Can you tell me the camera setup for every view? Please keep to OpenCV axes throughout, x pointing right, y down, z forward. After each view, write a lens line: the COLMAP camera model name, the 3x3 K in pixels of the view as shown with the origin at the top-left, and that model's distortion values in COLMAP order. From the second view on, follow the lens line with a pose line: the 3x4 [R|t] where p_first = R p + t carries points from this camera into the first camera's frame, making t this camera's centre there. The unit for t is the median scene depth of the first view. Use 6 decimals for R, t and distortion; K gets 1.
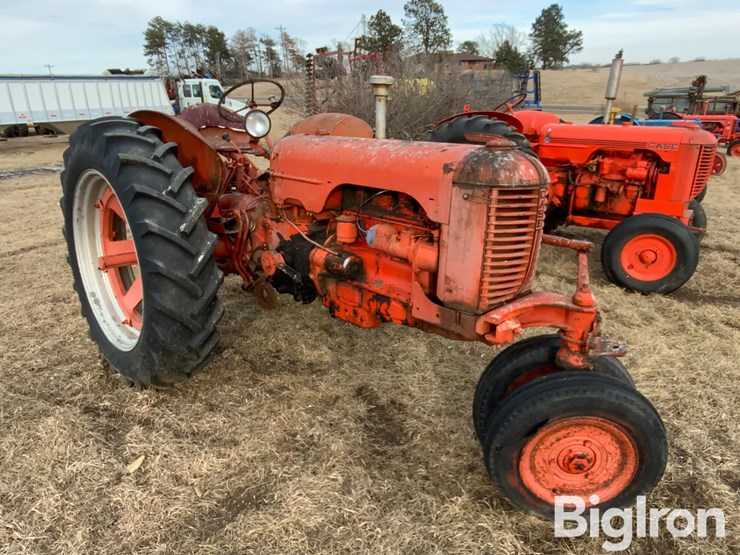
lens RADIAL K [[509.9, 0, 374.3], [0, 509.9, 278.8], [0, 0, 1]] dist [0.071671, -0.093293]
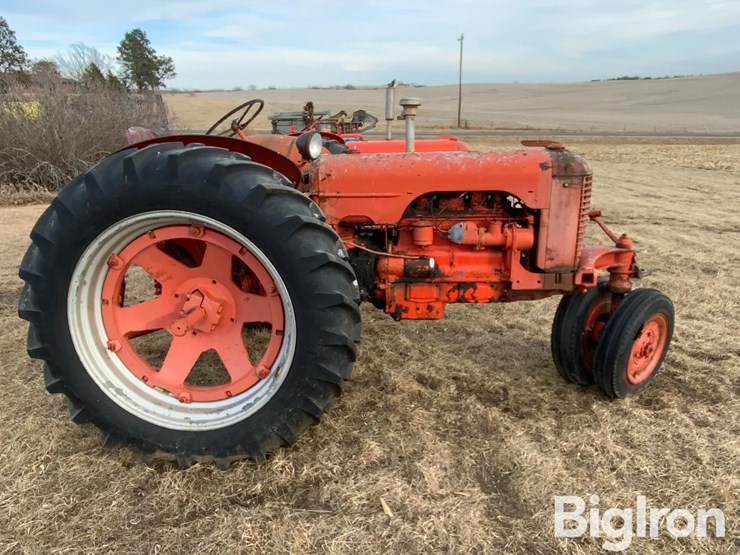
lens RADIAL K [[509.9, 0, 374.3], [0, 509.9, 278.8], [0, 0, 1]] dist [0.071671, -0.093293]
pose [[0.753720, -0.207806, 0.623477, -0.081949], [0.233907, 0.971394, 0.040997, -0.006954], [-0.614161, 0.114936, 0.780766, 0.020396]]
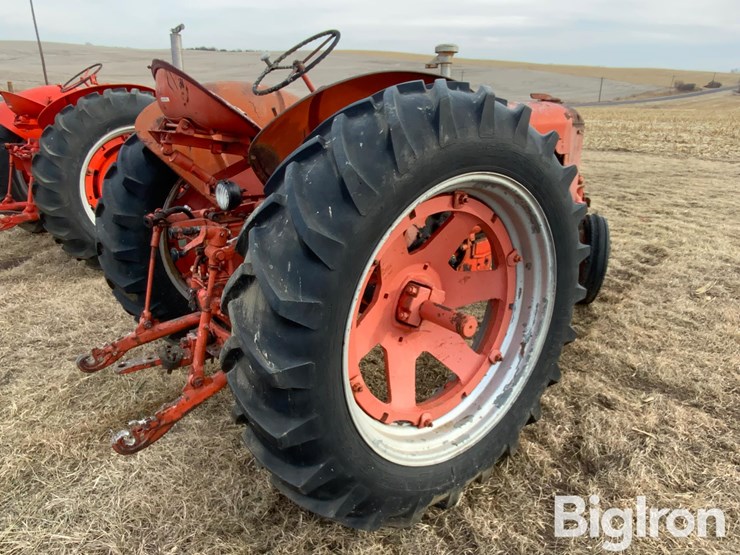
lens RADIAL K [[509.9, 0, 374.3], [0, 509.9, 278.8], [0, 0, 1]] dist [0.071671, -0.093293]
pose [[0.122716, -0.345545, 0.930344, -0.114346], [0.316835, 0.902015, 0.293231, -0.031060], [-0.940509, 0.258782, 0.220172, 0.101010]]
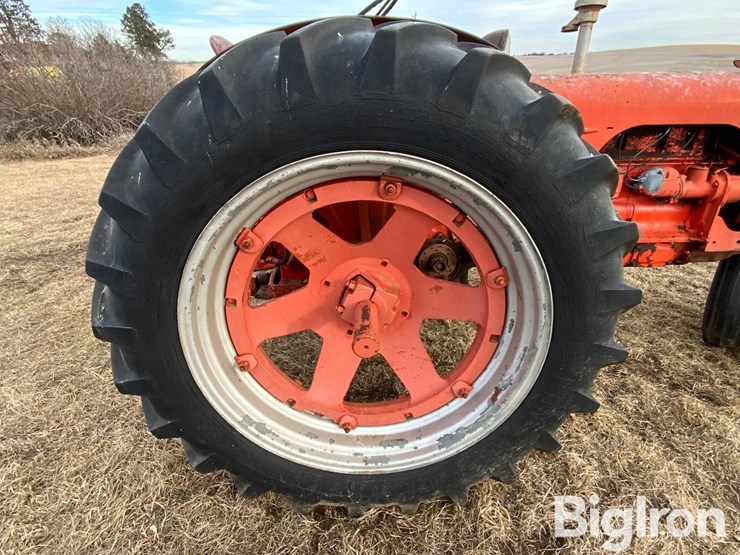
lens RADIAL K [[377.8, 0, 373.1], [0, 377.8, 278.8], [0, 0, 1]] dist [0.025327, -0.020830]
pose [[0.698619, -0.331528, 0.634051, -0.077091], [0.249809, 0.943426, 0.218044, -0.017874], [-0.670468, 0.006063, 0.741914, 0.076502]]
